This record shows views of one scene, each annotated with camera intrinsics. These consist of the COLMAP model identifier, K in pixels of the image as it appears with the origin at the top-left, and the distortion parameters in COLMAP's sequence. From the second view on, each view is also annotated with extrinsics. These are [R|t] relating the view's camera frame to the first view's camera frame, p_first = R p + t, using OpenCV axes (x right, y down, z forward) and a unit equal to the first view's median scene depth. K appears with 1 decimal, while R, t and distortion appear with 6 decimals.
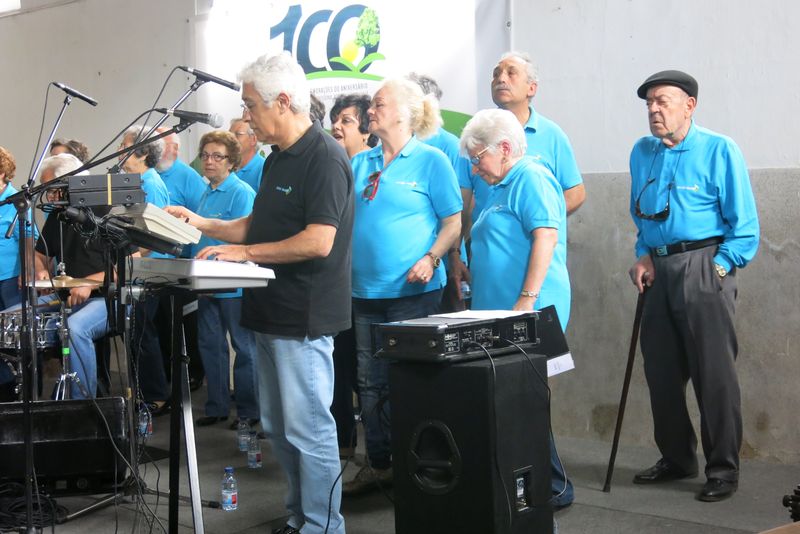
lens RADIAL K [[1237.8, 0, 399.4], [0, 1237.8, 268.4], [0, 0, 1]] dist [-0.036248, 0.000000]
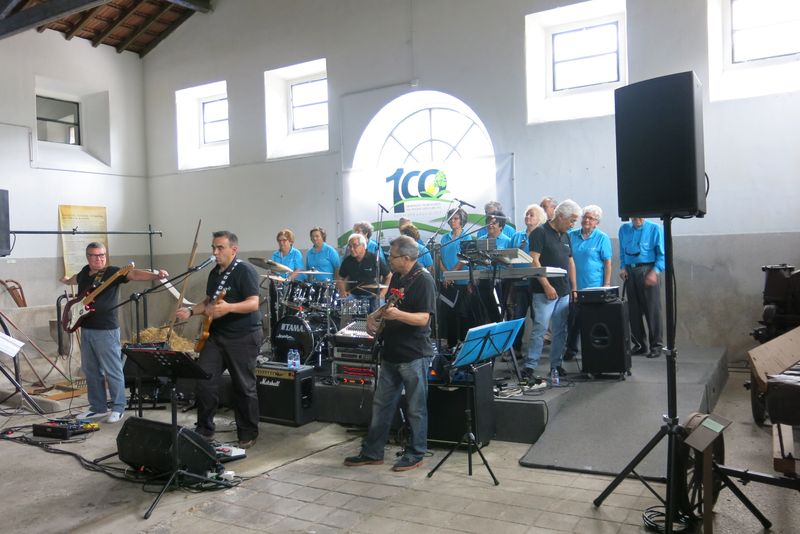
lens RADIAL K [[681.1, 0, 396.2], [0, 681.1, 261.8], [0, 0, 1]] dist [-0.015046, 0.000847]
pose [[0.980525, -0.012761, 0.195979, -0.354894], [0.023572, 0.998320, -0.052930, 0.025253], [-0.194974, 0.056519, 0.979179, -0.220944]]
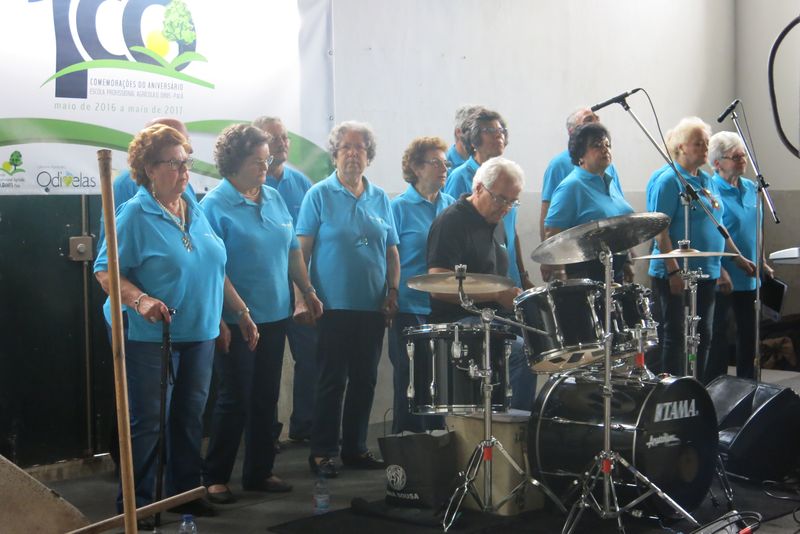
lens RADIAL K [[1381.7, 0, 399.4], [0, 1381.7, 267.4], [0, 0, 1]] dist [-0.194979, 0.000000]
pose [[0.015170, -0.020266, 0.999680, -0.975705], [0.073862, 0.997086, 0.019092, -0.029137], [-0.997153, 0.073549, 0.016623, 0.835610]]
